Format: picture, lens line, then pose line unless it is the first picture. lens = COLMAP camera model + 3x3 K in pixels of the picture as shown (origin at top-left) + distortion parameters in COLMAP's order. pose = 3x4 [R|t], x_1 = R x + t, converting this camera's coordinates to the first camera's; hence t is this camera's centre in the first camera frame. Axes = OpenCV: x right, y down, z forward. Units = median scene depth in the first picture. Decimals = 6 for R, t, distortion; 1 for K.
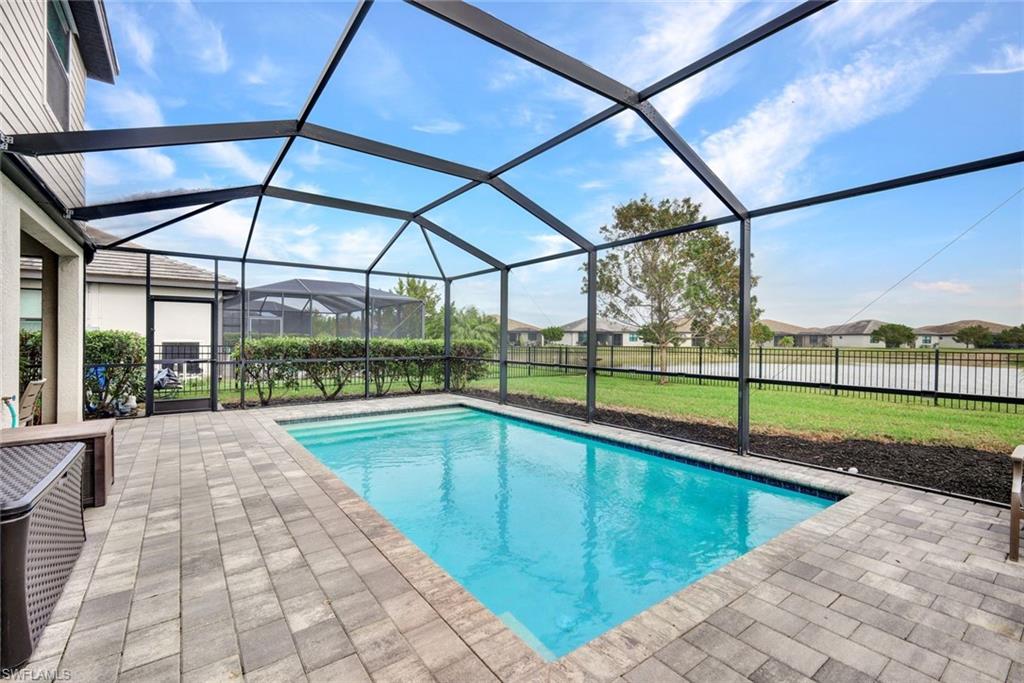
lens RADIAL K [[471.6, 0, 511.4], [0, 471.6, 339.9], [0, 0, 1]] dist [0.079326, 0.000108]
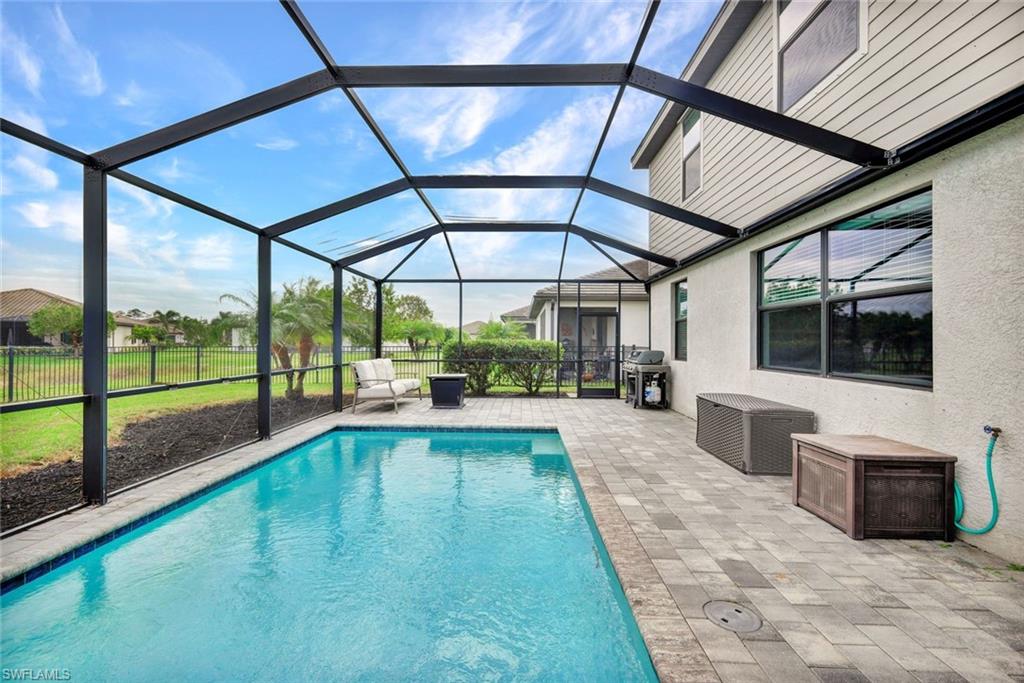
lens RADIAL K [[450.1, 0, 514.4], [0, 450.1, 332.1], [0, 0, 1]] dist [0.008298, 0.000447]
pose [[-0.806849, -0.001190, 0.590757, -0.751727], [-0.008647, 0.999915, -0.009795, -0.009250], [-0.590695, -0.013012, -0.806790, 1.747711]]
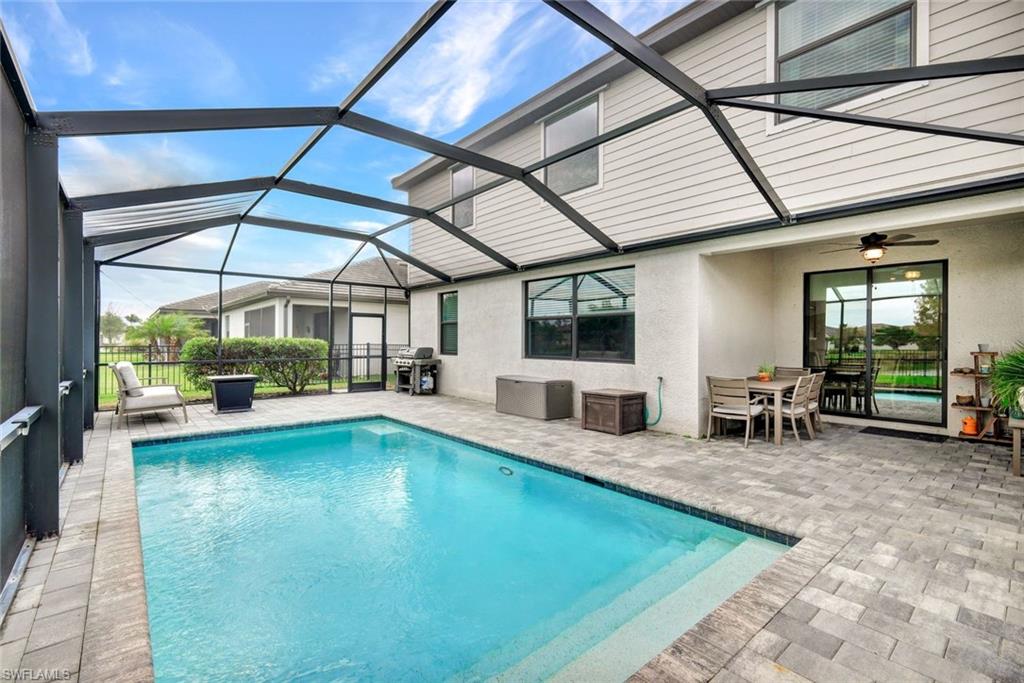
lens RADIAL K [[448.4, 0, 515.8], [0, 448.4, 337.0], [0, 0, 1]] dist [0.002474, 0.000412]
pose [[-0.995665, -0.012980, -0.092098, -0.332122], [-0.012751, 0.999914, -0.003074, -0.006854], [0.092130, -0.001887, -0.995745, 2.222536]]
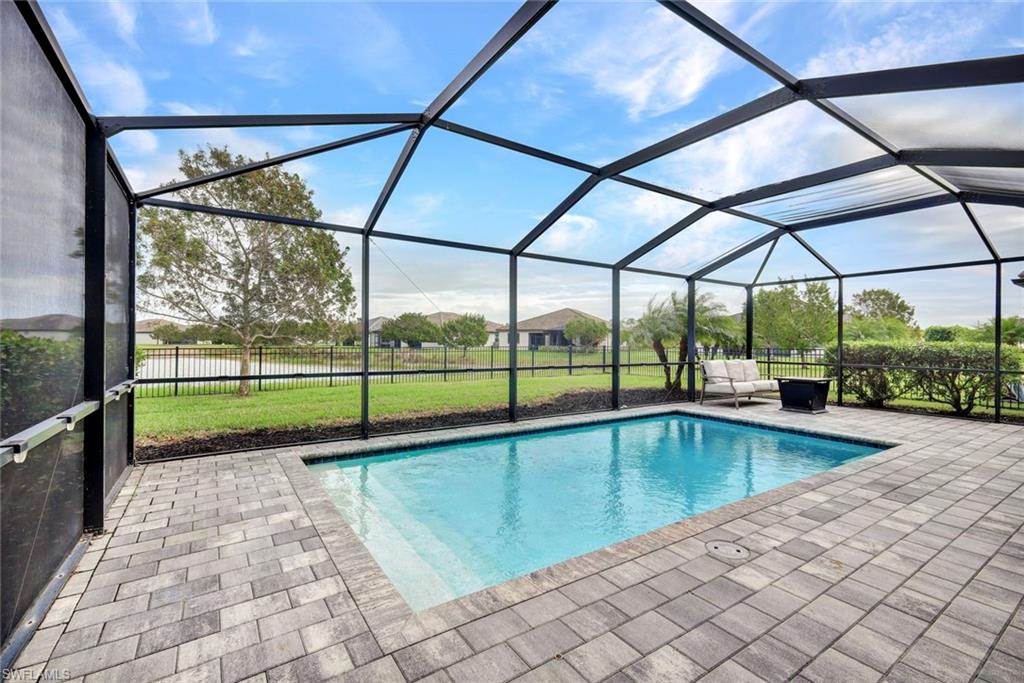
lens RADIAL K [[448.4, 0, 515.8], [0, 448.4, 337.0], [0, 0, 1]] dist [0.002474, 0.000412]
pose [[0.014353, 0.000072, 0.999897, -1.255401], [-0.002006, 0.999998, -0.000043, -0.009224], [-0.999895, -0.002005, 0.014354, 1.516898]]
